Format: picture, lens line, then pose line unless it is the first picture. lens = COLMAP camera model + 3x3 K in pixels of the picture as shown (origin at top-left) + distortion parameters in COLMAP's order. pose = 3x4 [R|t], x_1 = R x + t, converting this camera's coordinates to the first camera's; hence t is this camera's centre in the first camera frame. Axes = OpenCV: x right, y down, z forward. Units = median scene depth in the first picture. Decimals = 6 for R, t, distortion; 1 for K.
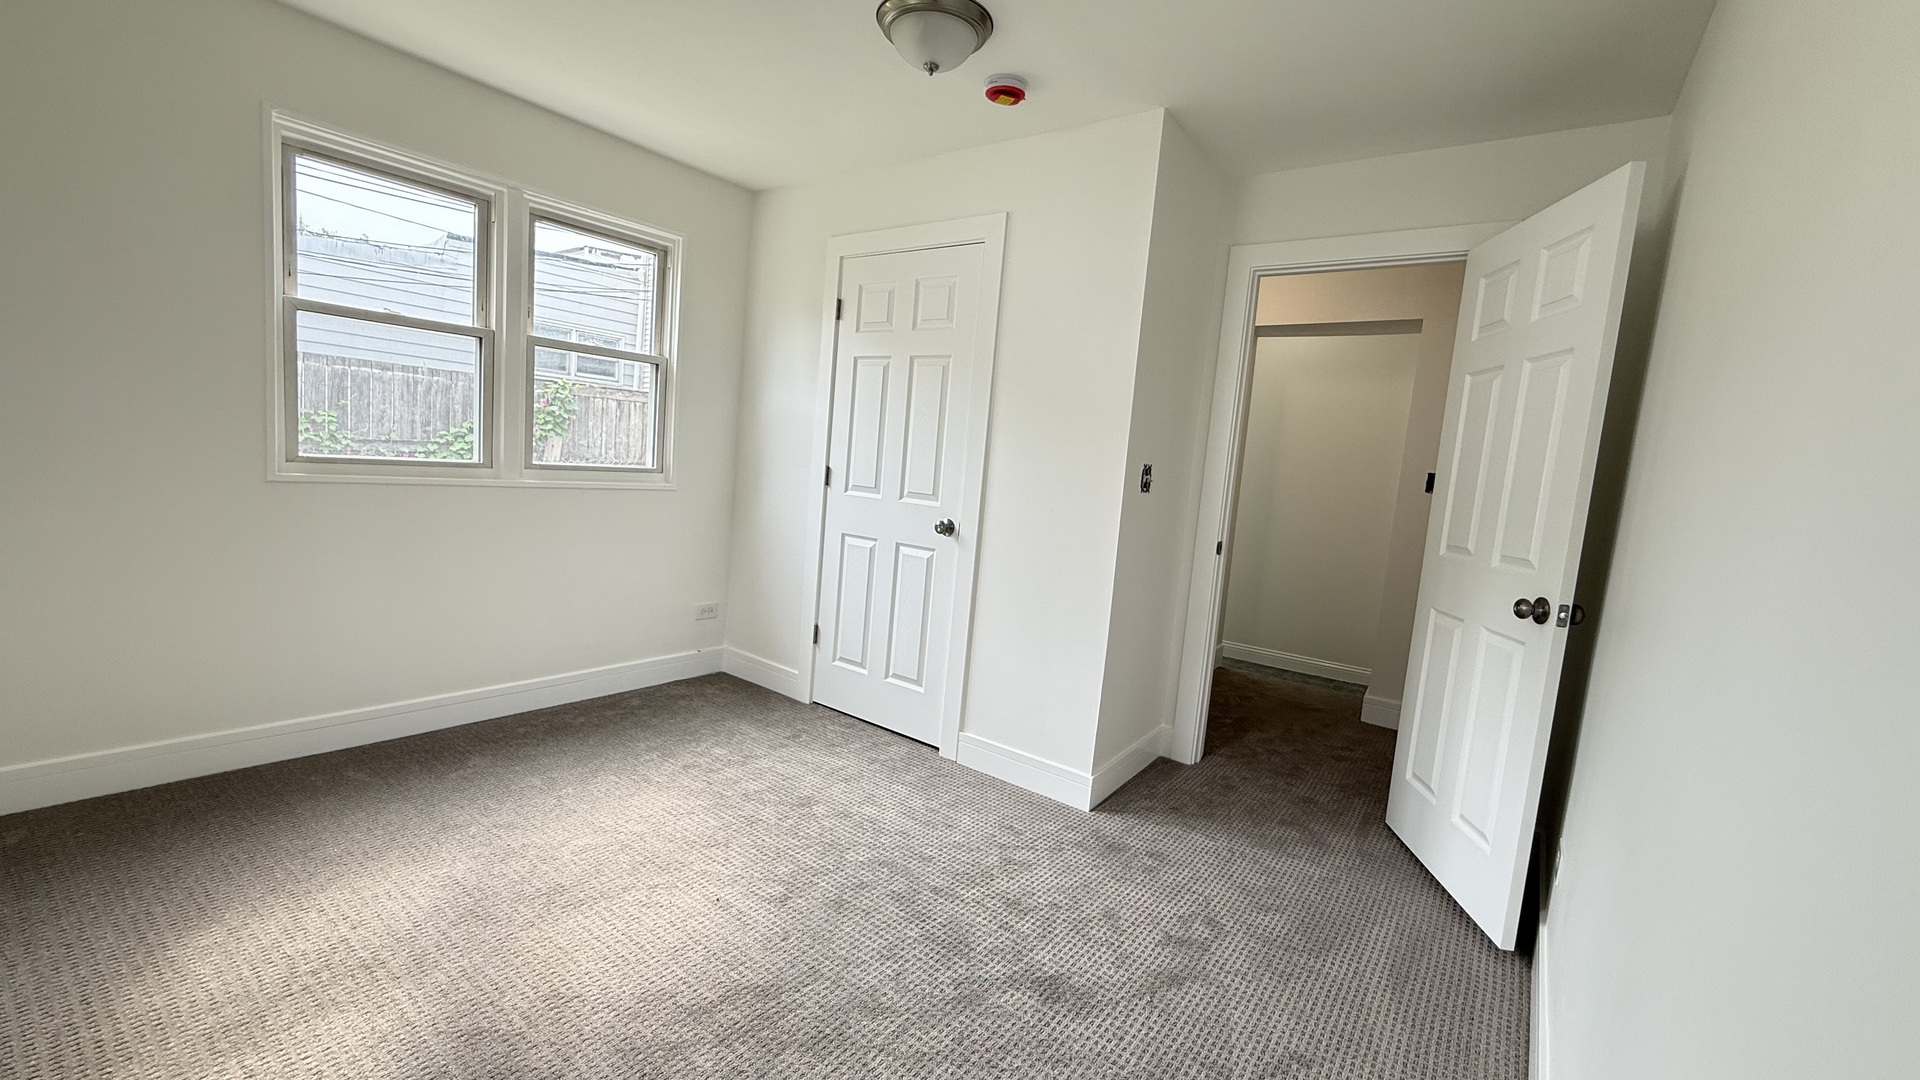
lens RADIAL K [[765.6, 0, 957.9], [0, 765.6, 540.1], [0, 0, 1]] dist [-0.000100, -0.000533]
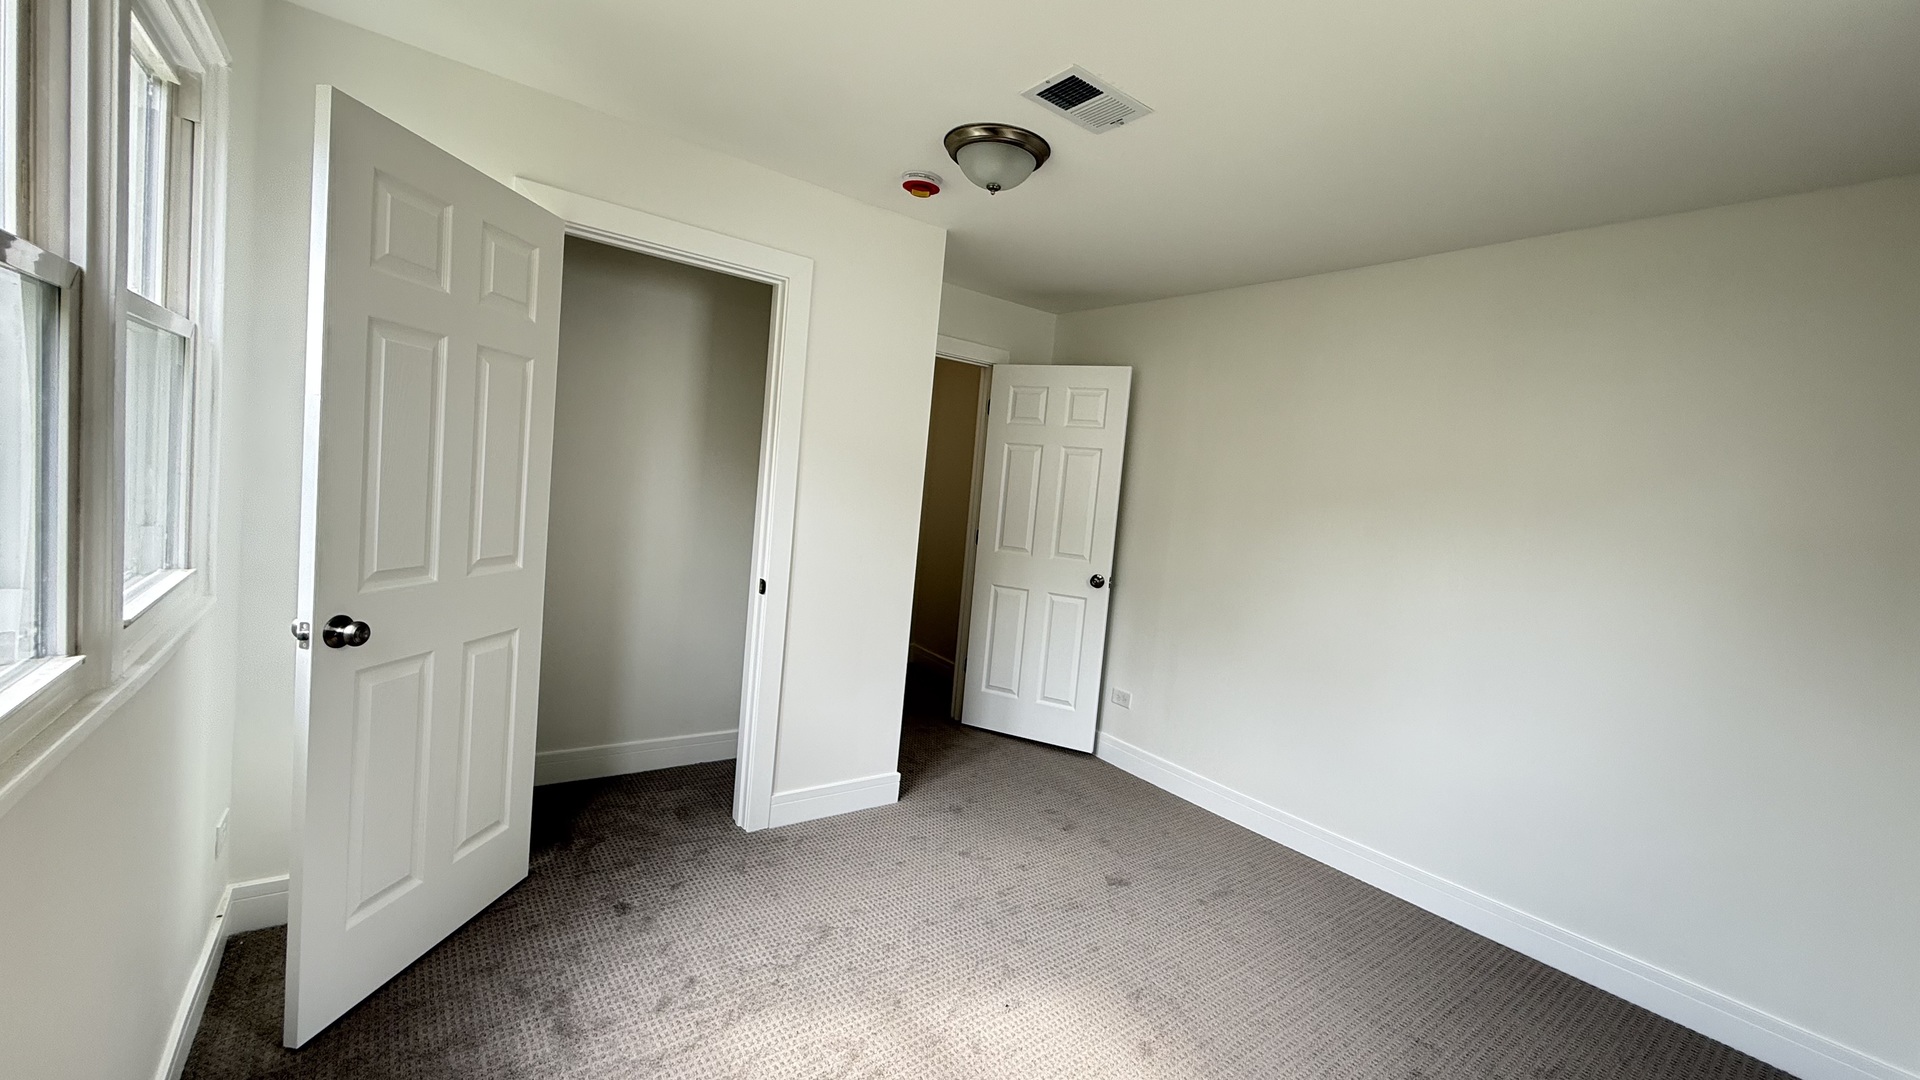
lens RADIAL K [[765.6, 0, 957.9], [0, 765.6, 540.1], [0, 0, 1]] dist [-0.000100, -0.000533]
pose [[0.281916, -0.121868, 0.951668, -0.867256], [0.025349, 0.992500, 0.119587, -0.185517], [-0.959104, -0.009589, 0.282891, 0.562004]]
